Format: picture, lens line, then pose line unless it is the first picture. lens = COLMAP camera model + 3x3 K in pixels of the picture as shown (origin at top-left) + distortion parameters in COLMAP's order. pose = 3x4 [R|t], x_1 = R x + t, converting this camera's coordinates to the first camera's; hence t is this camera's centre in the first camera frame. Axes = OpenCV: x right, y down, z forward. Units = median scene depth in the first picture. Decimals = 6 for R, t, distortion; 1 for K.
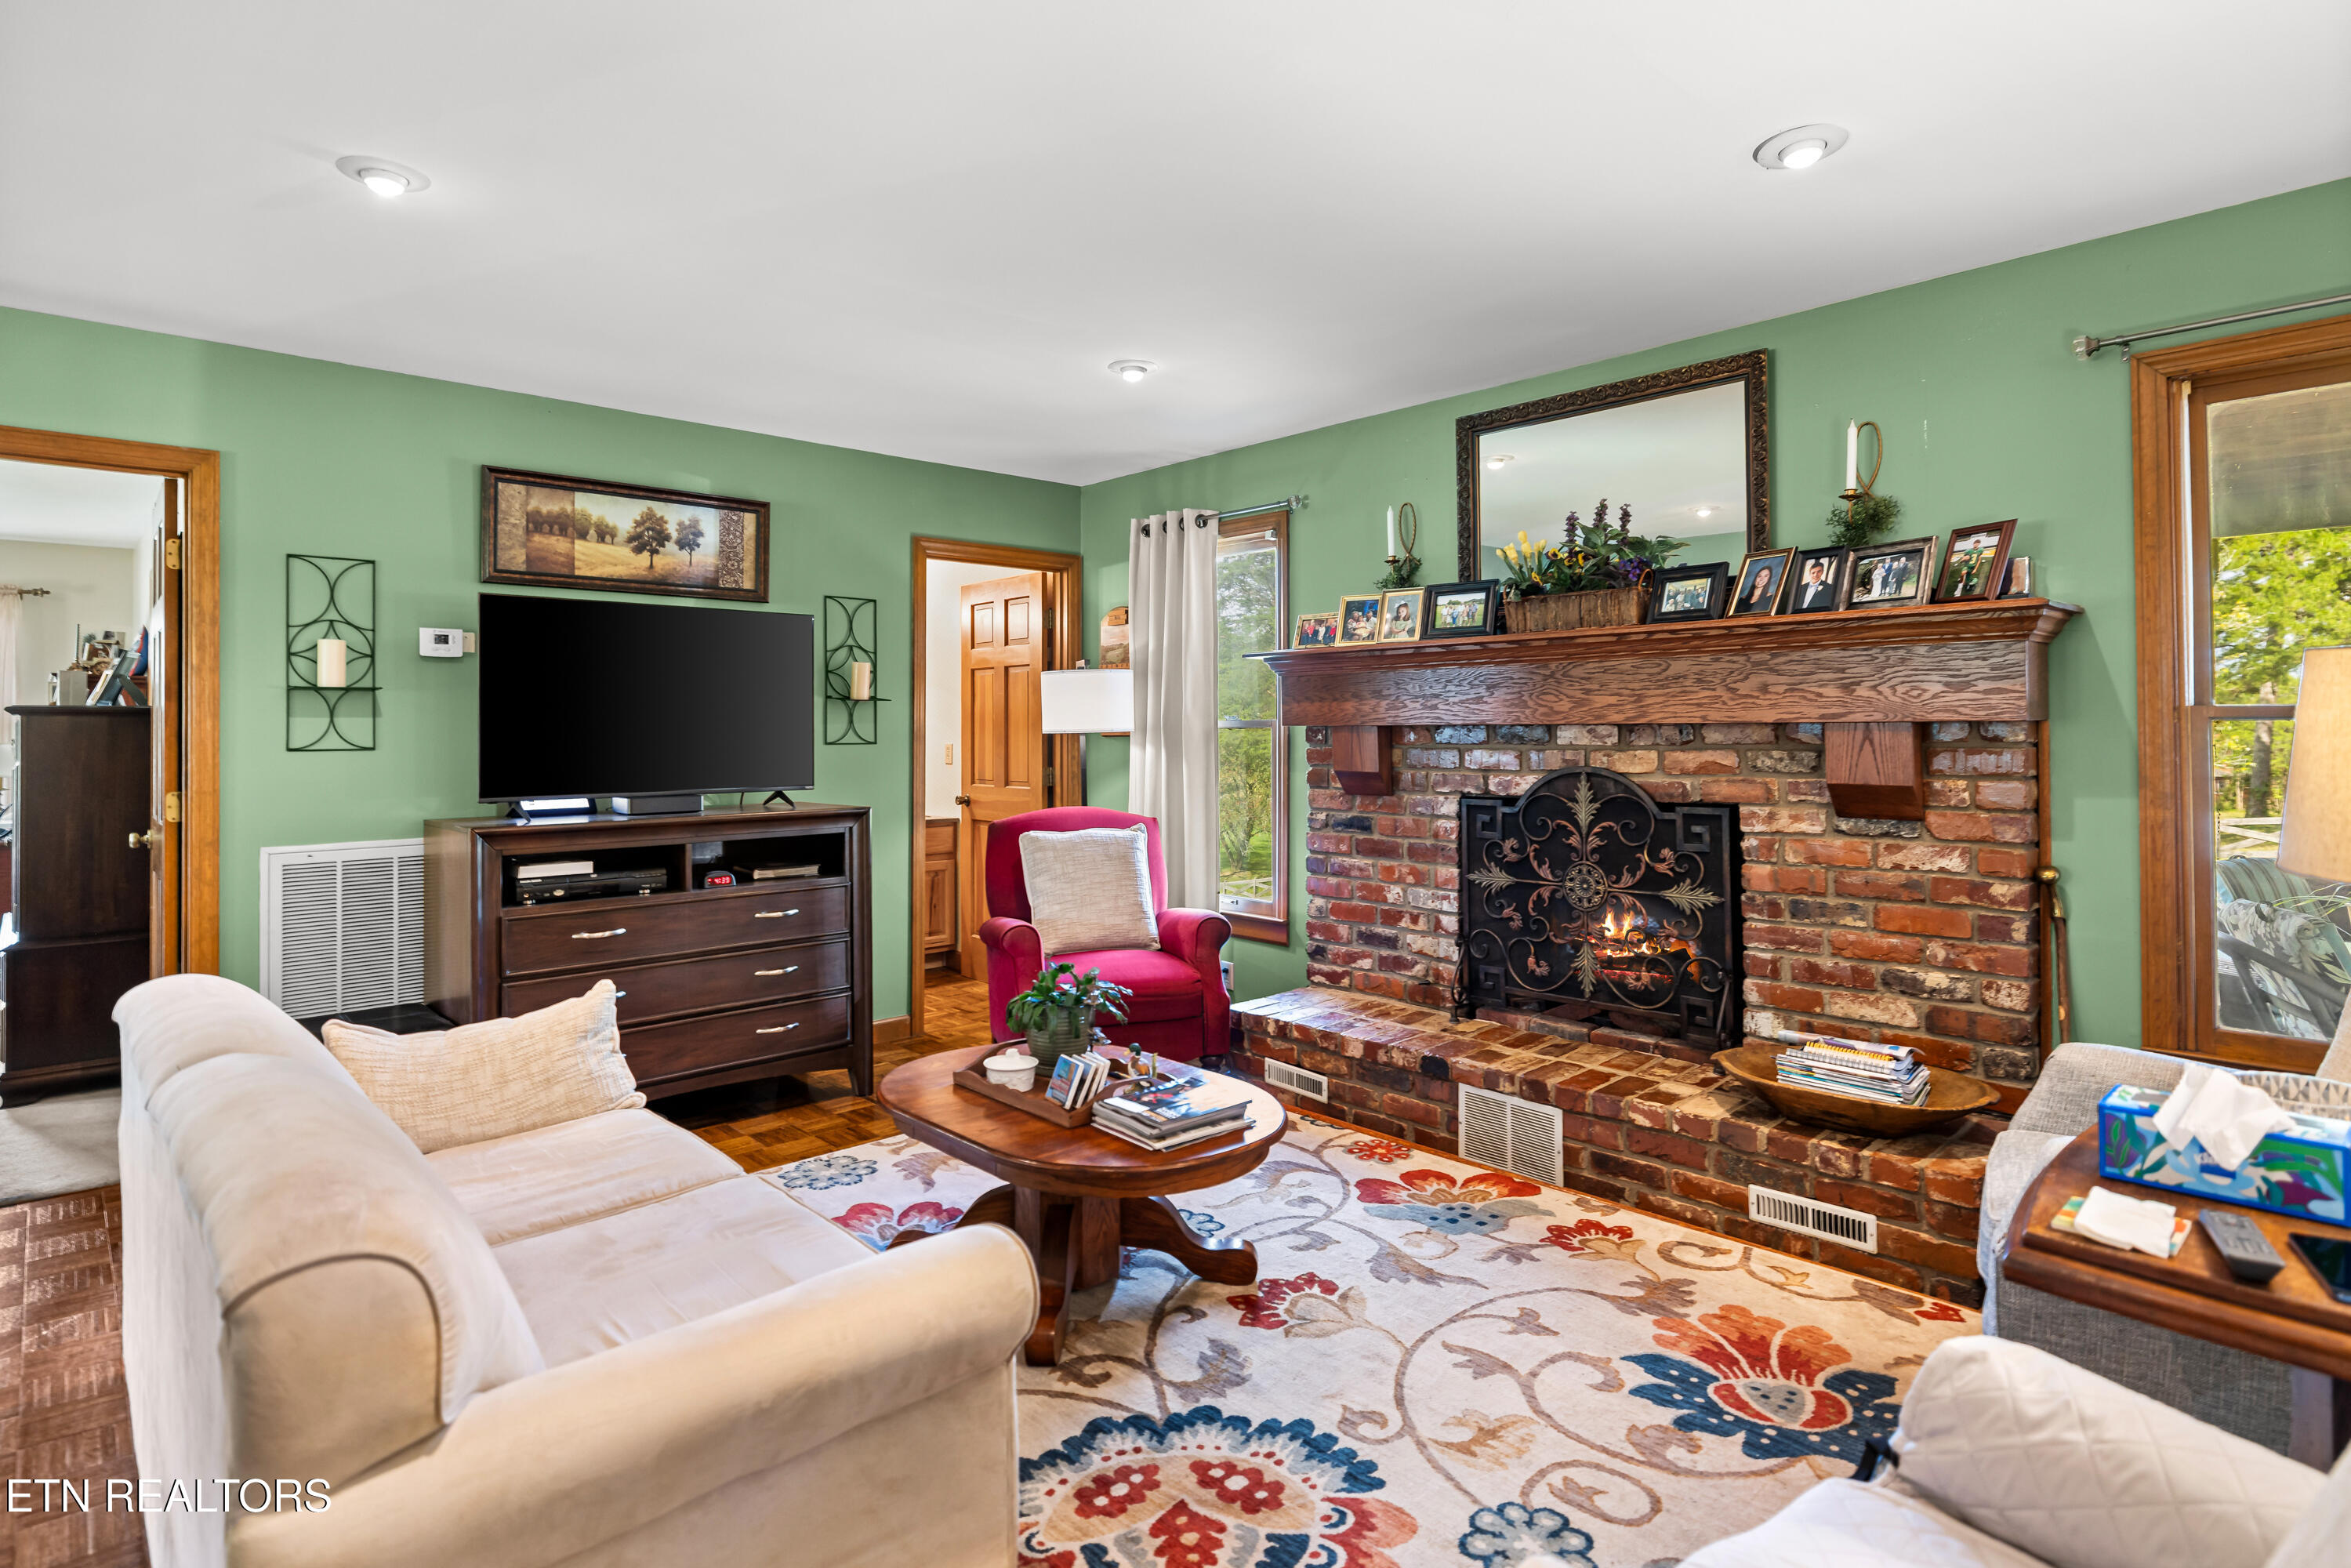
lens RADIAL K [[1221.1, 0, 1170.9], [0, 1221.1, 727.8], [0, 0, 1]] dist [-0.004119, -0.000204]
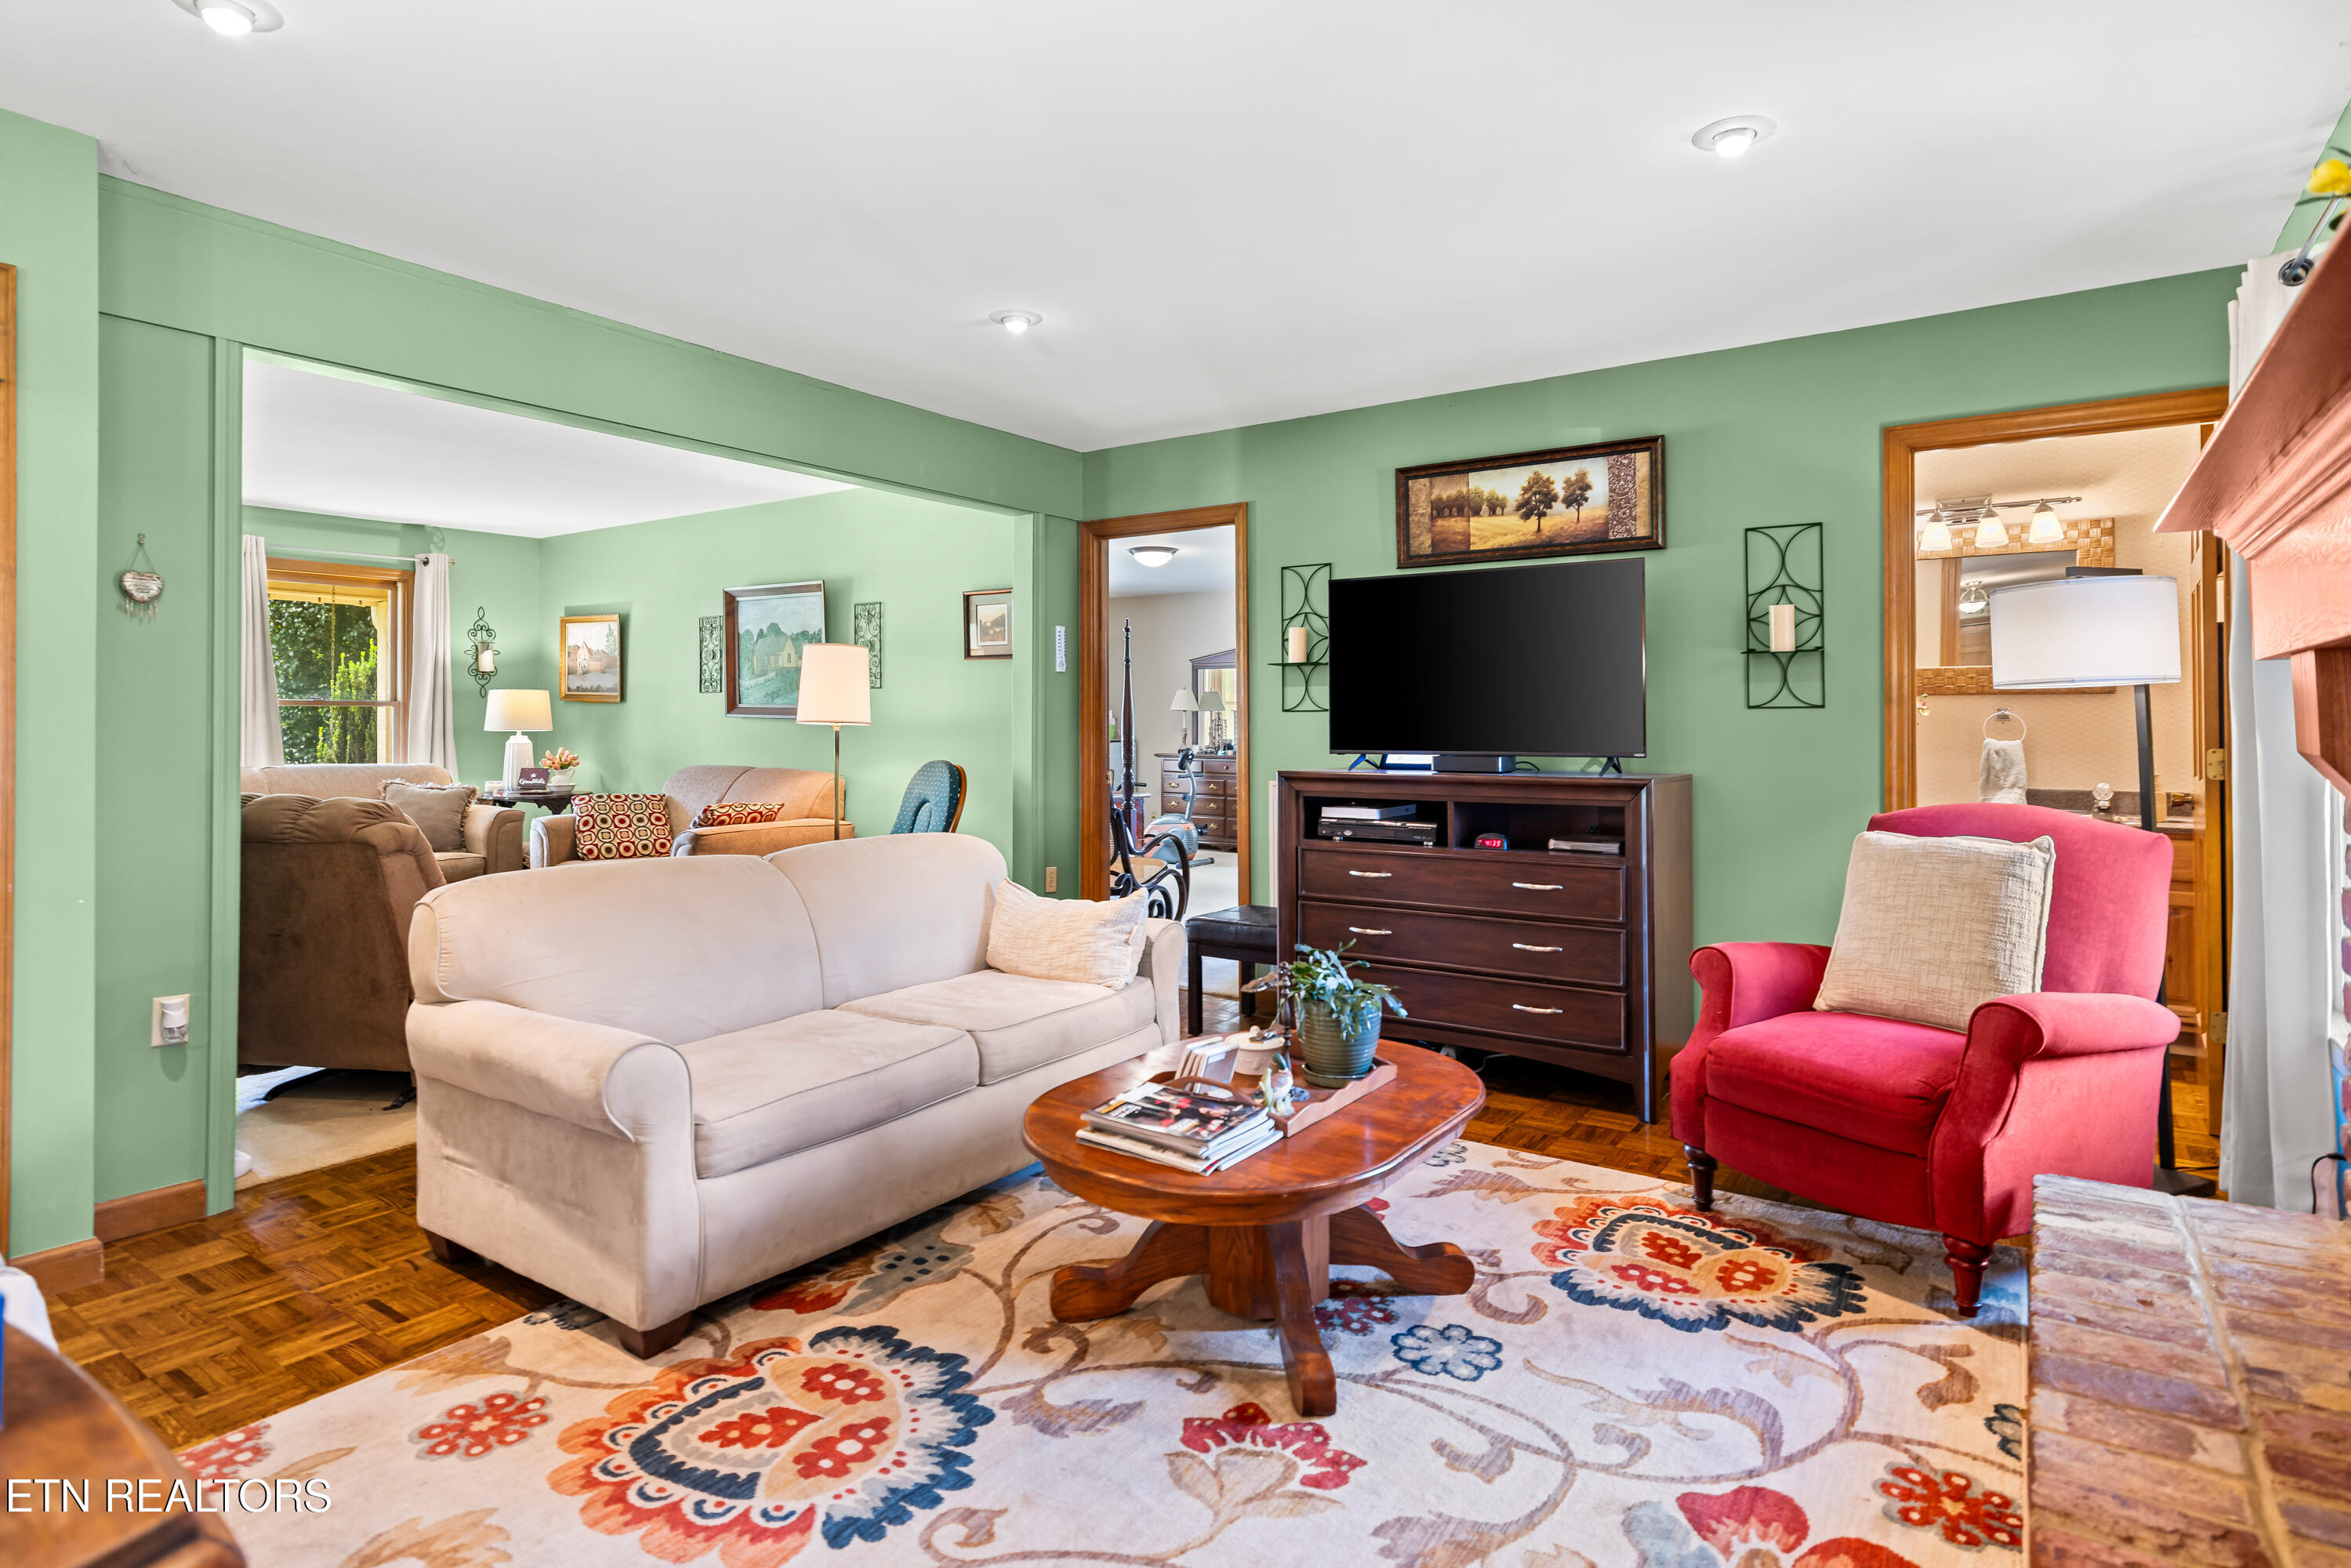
lens RADIAL K [[1230.5, 0, 1182.1], [0, 1230.5, 719.8], [0, 0, 1]] dist [0.000612, 0.000134]
pose [[0.214958, 0.000535, -0.976623, 0.559822], [0.001587, 0.999998, 0.000897, 0.025091], [0.976622, -0.001743, 0.214957, 0.556743]]
